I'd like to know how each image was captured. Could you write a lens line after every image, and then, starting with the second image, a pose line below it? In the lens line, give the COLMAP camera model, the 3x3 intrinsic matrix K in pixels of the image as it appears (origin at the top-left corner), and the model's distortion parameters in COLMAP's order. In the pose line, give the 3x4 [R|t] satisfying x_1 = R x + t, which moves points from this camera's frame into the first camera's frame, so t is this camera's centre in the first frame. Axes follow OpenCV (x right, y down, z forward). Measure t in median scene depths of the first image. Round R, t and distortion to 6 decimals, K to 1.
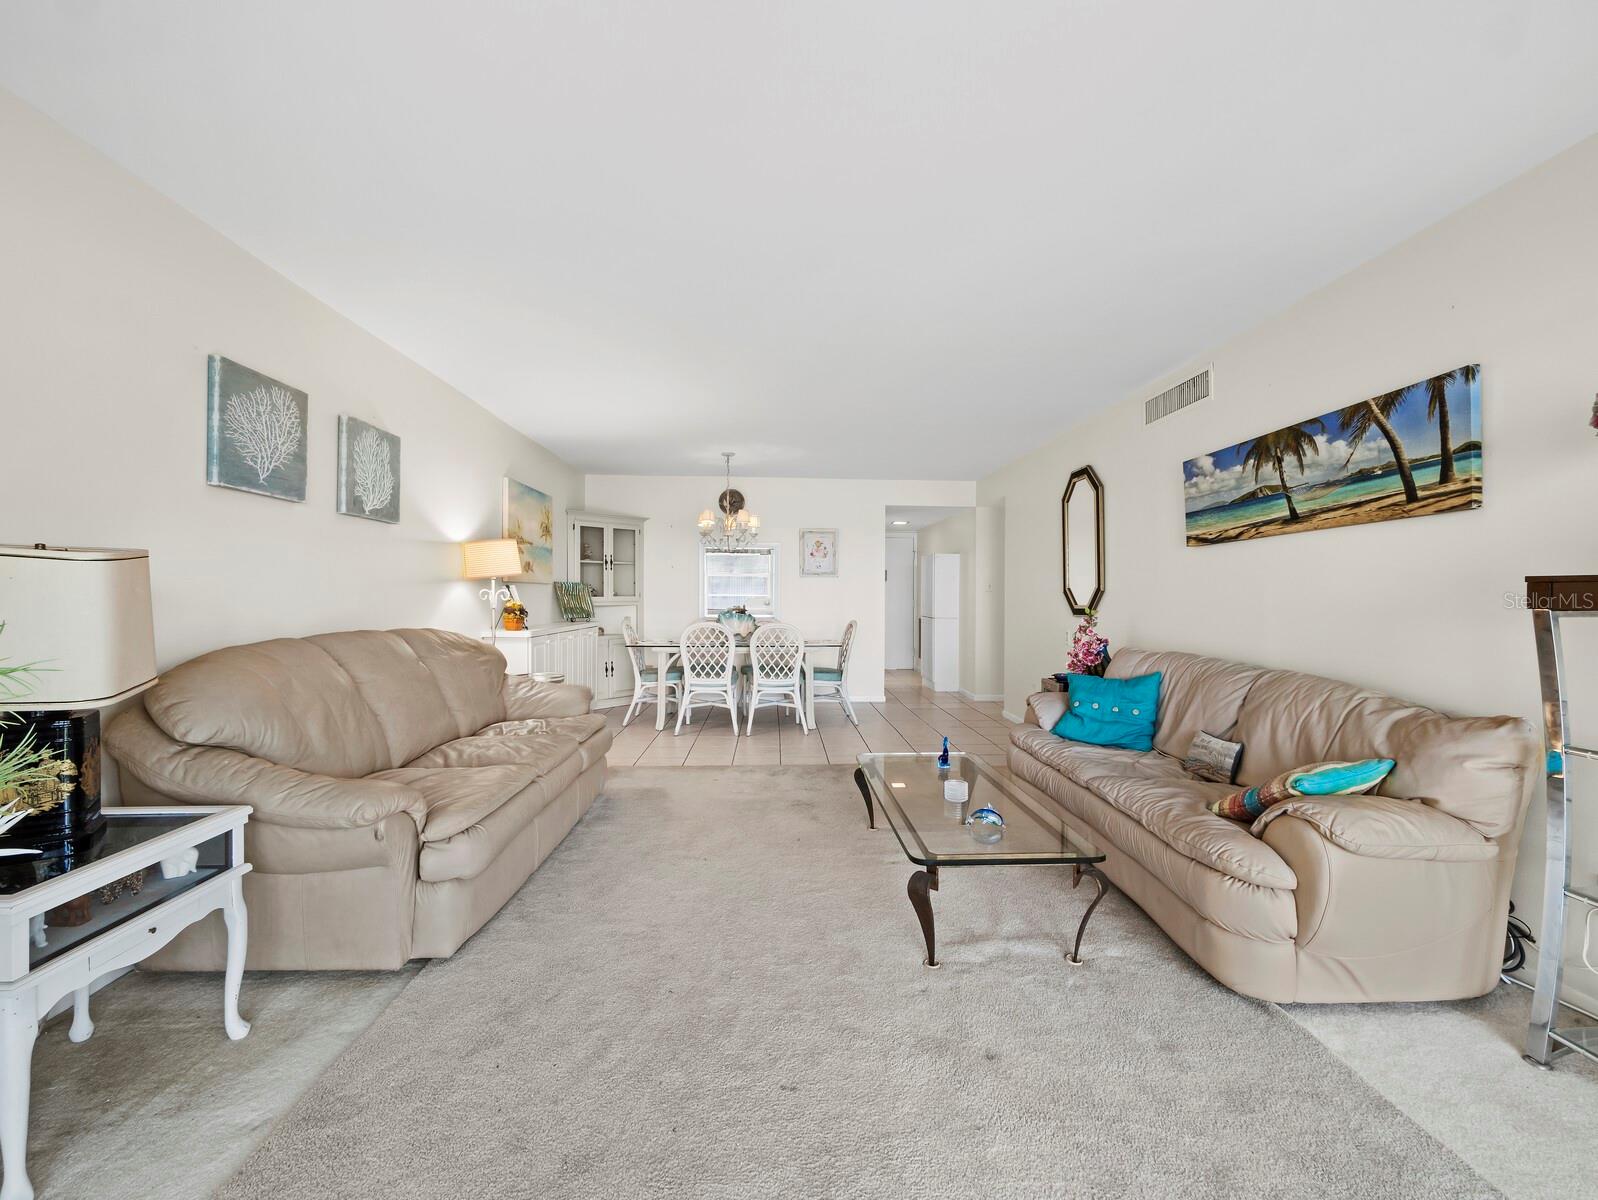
lens RADIAL K [[672.9, 0, 799.6], [0, 672.9, 606.1], [0, 0, 1]] dist [0.001307, 0.000193]
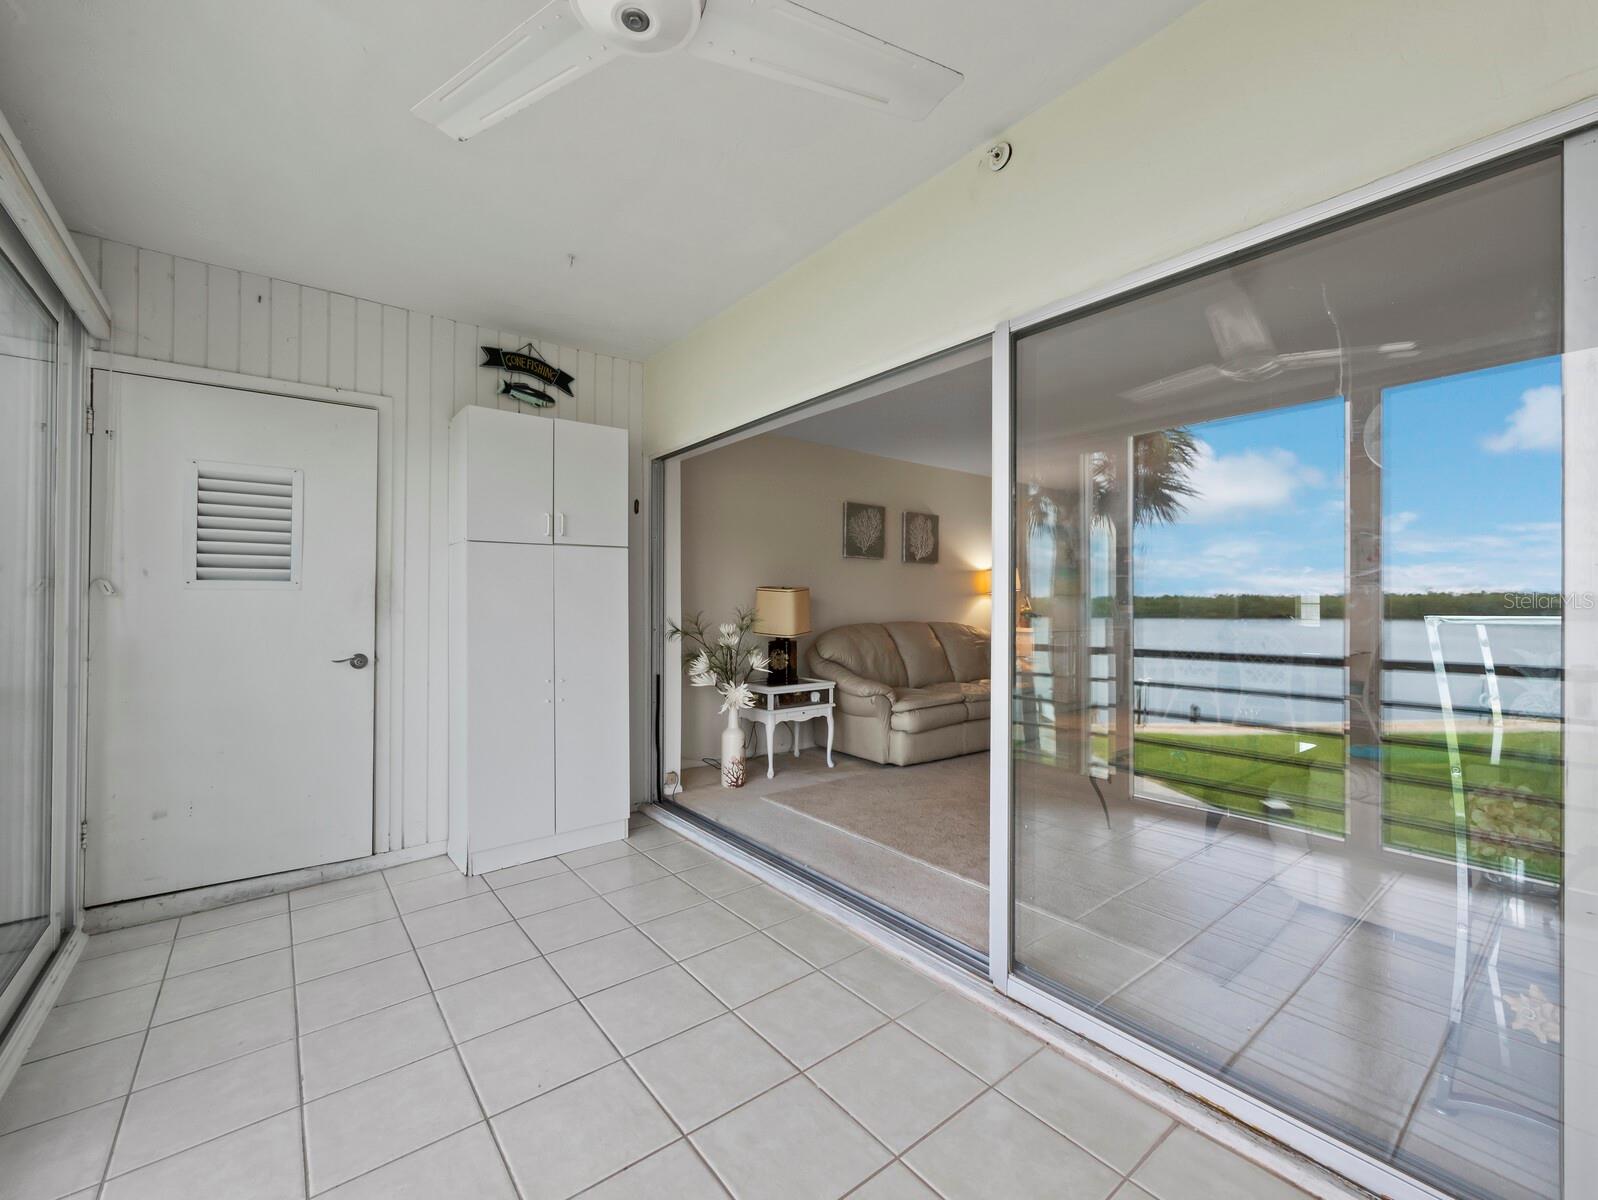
lens RADIAL K [[672.9, 0, 799.6], [0, 672.9, 600.9], [0, 0, 1]] dist [0.001307, 0.000193]
pose [[0.586213, -0.006078, -0.810134, 1.088208], [-0.014517, 0.999732, -0.018006, 0.023910], [0.810027, 0.022316, 0.585968, -0.585889]]
